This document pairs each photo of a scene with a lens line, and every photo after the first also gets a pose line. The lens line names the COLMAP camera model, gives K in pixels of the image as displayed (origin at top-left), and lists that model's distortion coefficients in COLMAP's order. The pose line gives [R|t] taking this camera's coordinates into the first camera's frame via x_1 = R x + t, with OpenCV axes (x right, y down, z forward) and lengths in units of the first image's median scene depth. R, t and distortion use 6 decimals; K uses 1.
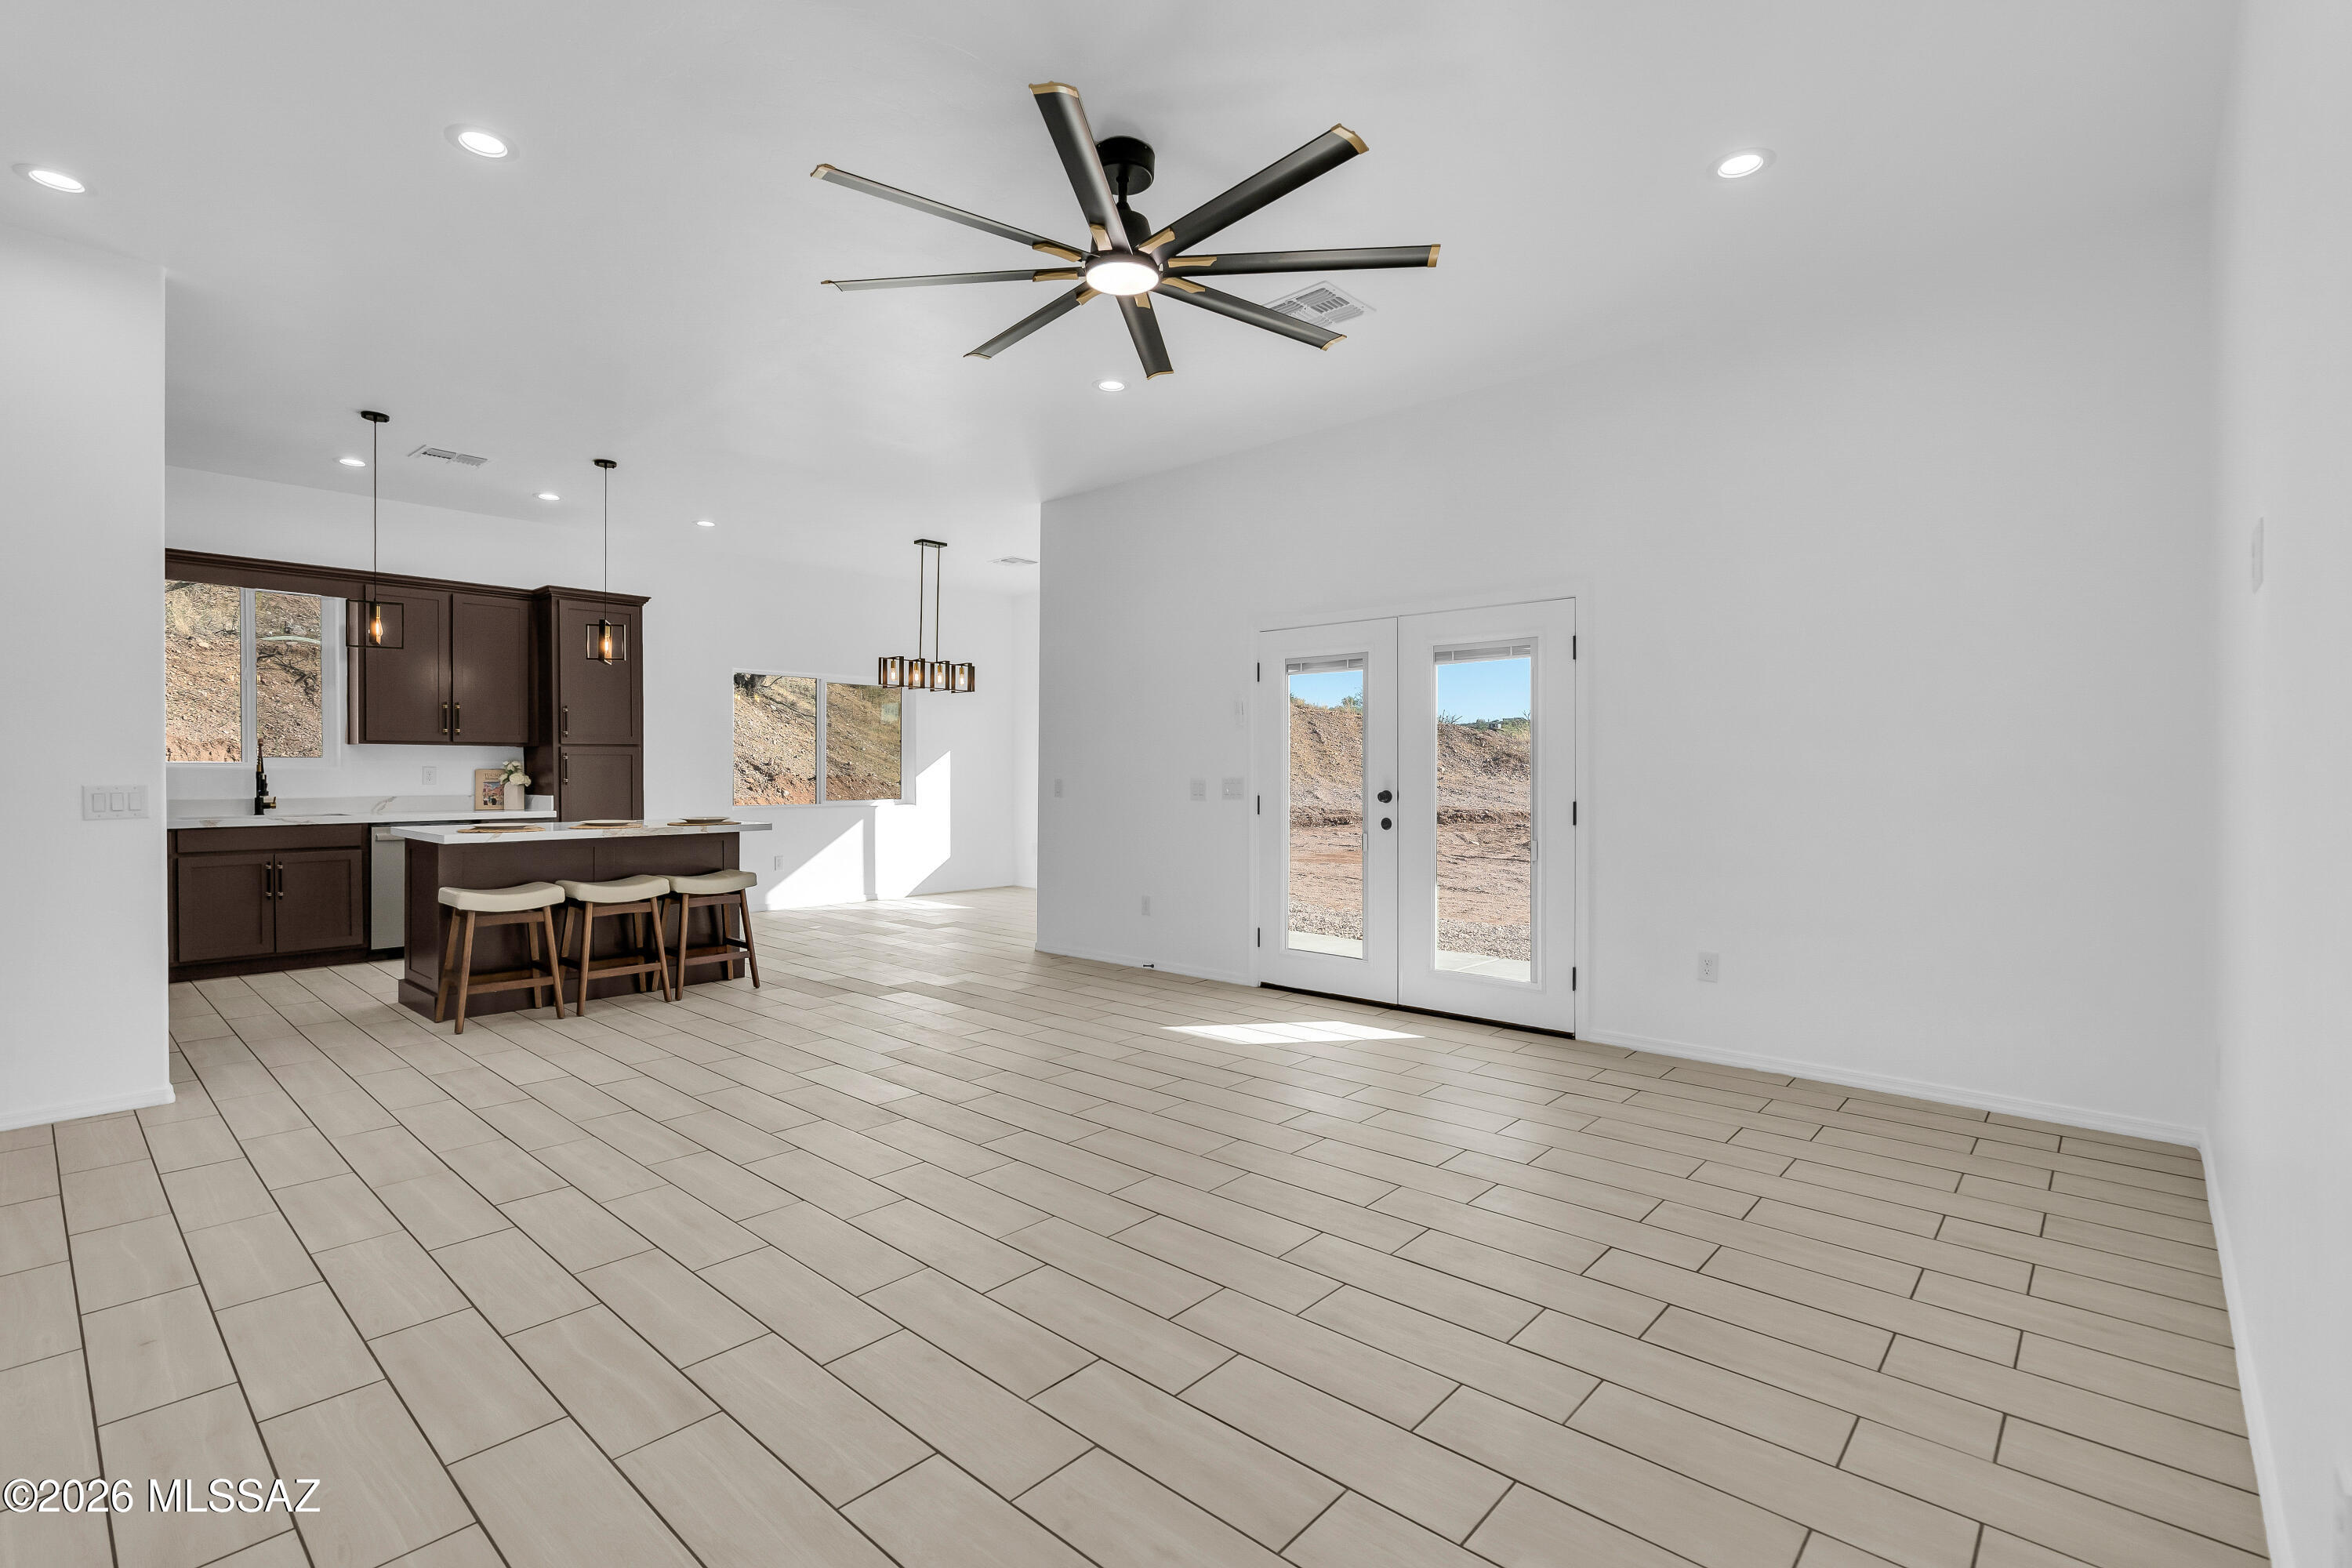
lens RADIAL K [[1073.9, 0, 1165.6], [0, 1073.9, 786.1], [0, 0, 1]] dist [-0.002228, -0.000443]
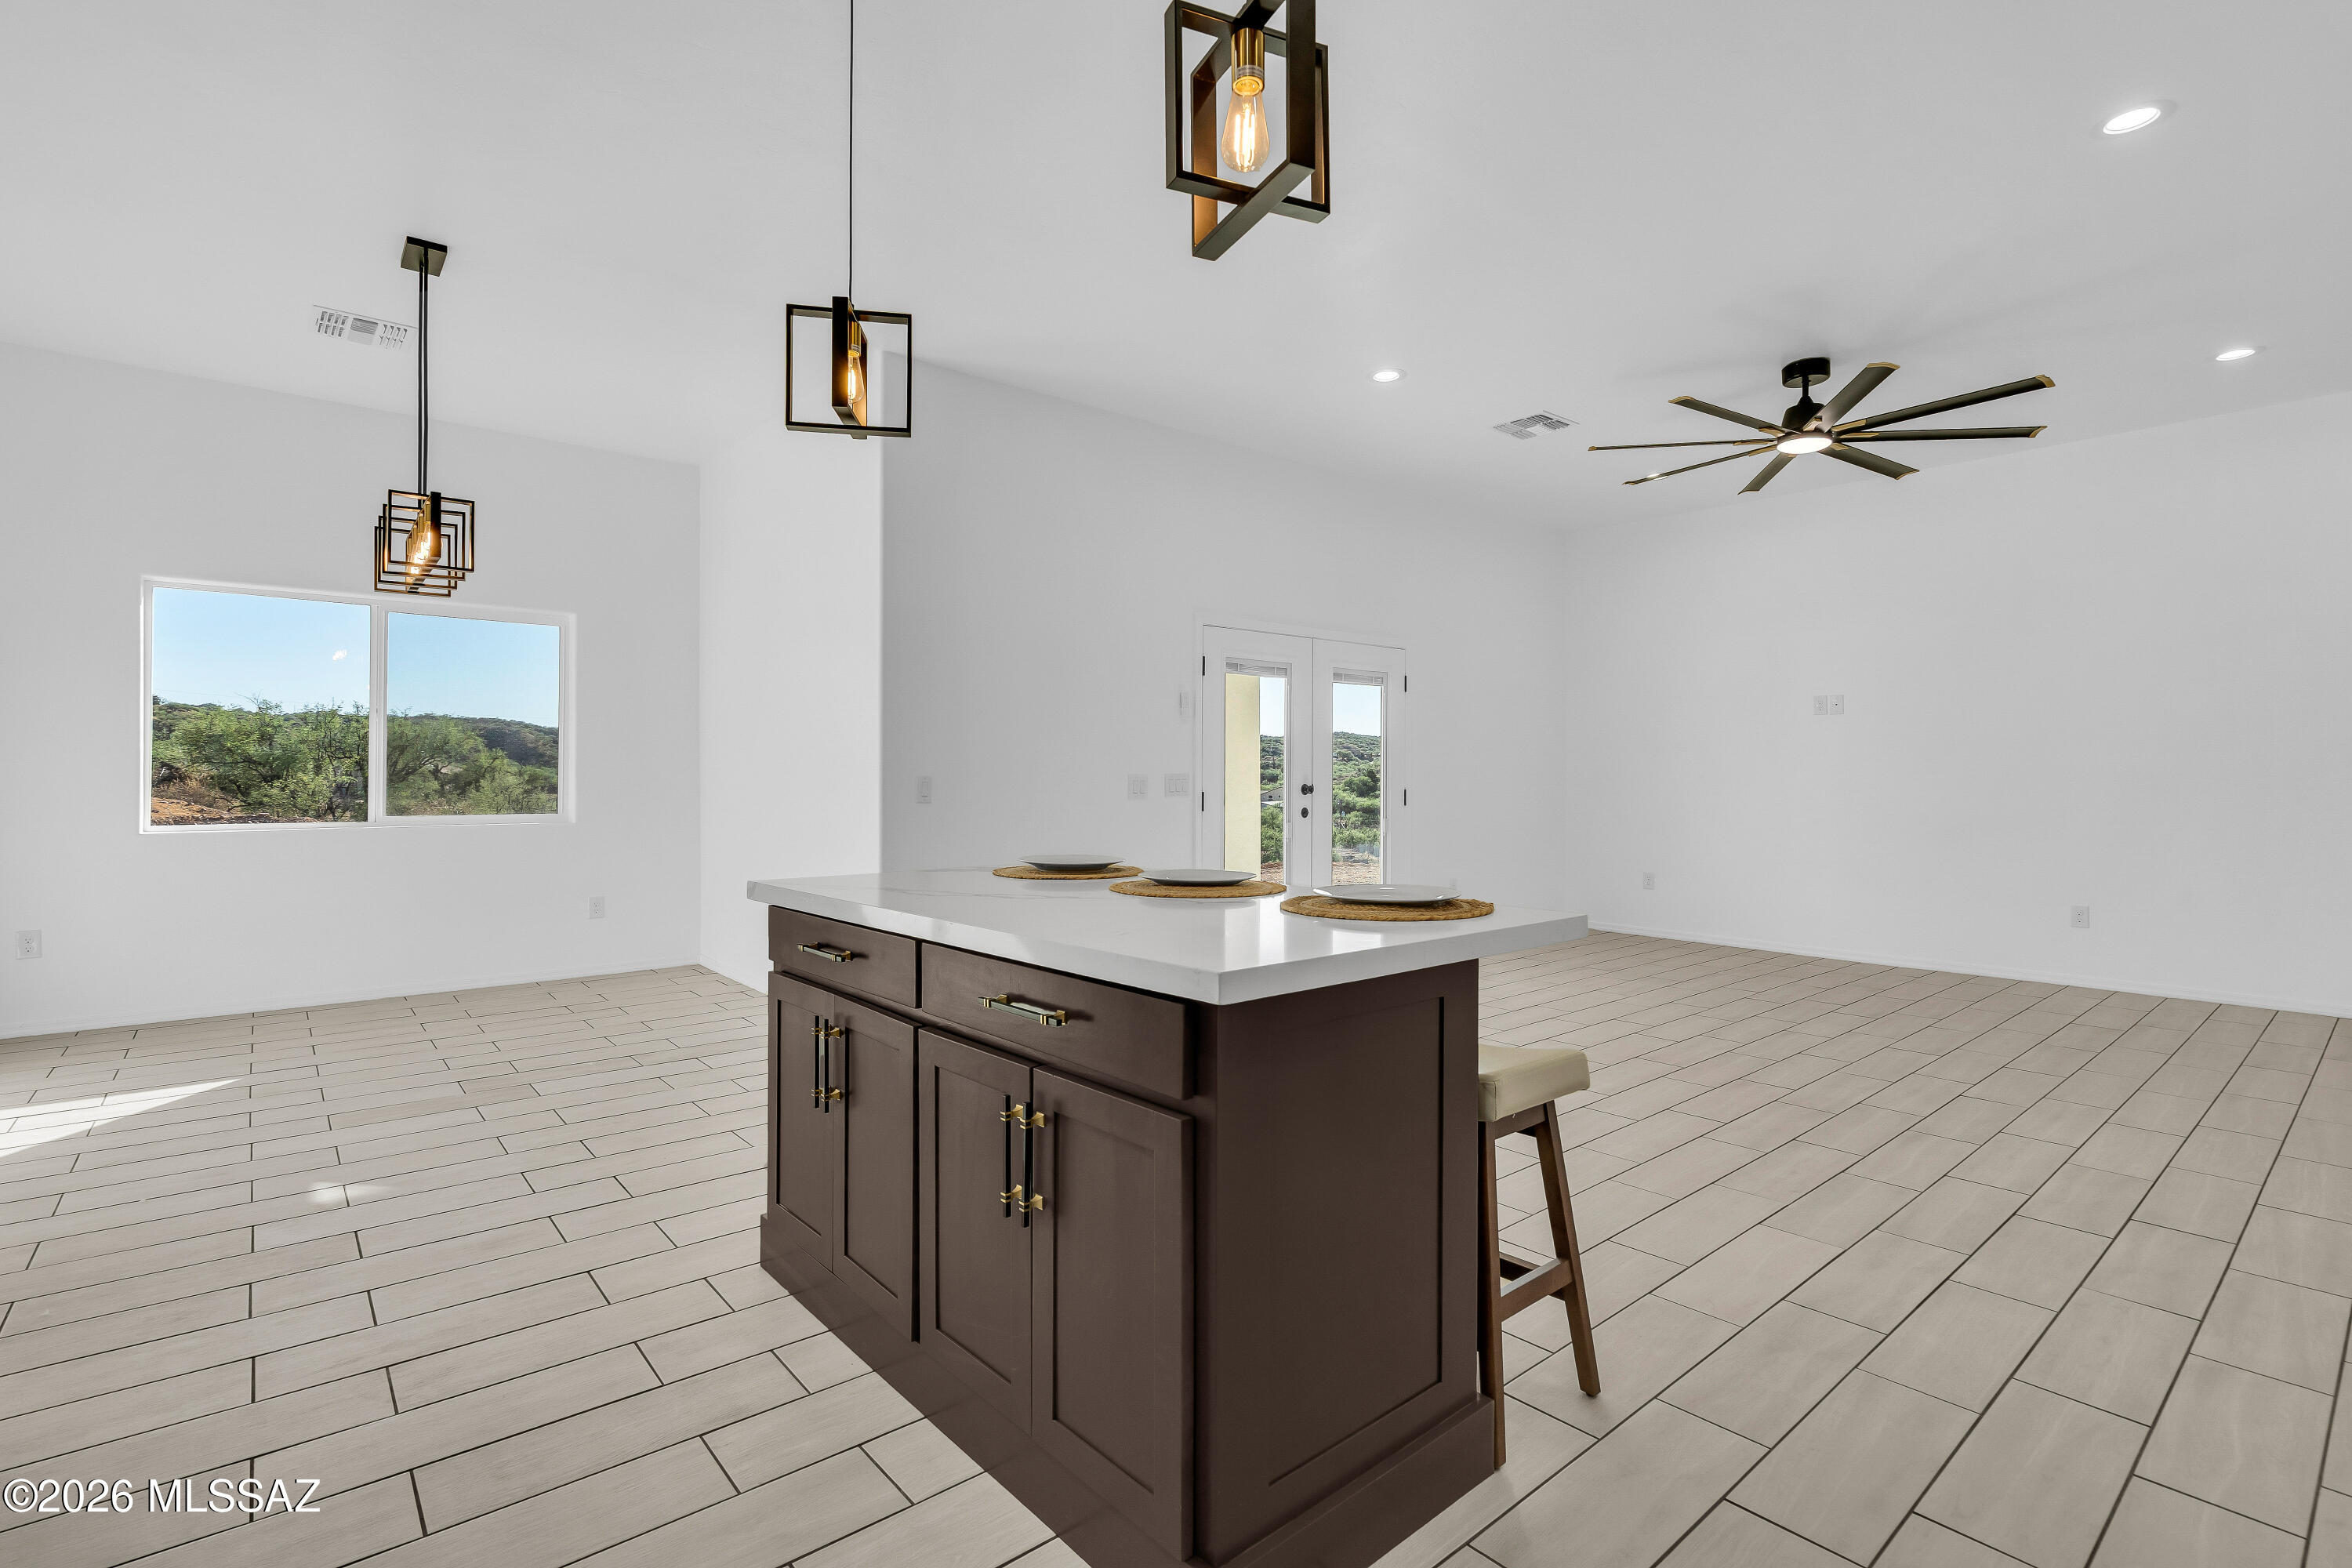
lens RADIAL K [[1073.9, 0, 1165.6], [0, 1073.9, 786.1], [0, 0, 1]] dist [-0.002228, -0.000443]
pose [[0.130289, -0.011454, 0.991410, -1.012049], [0.011221, 0.999886, 0.010077, -0.007870], [-0.991413, 0.009811, 0.130402, 1.031667]]
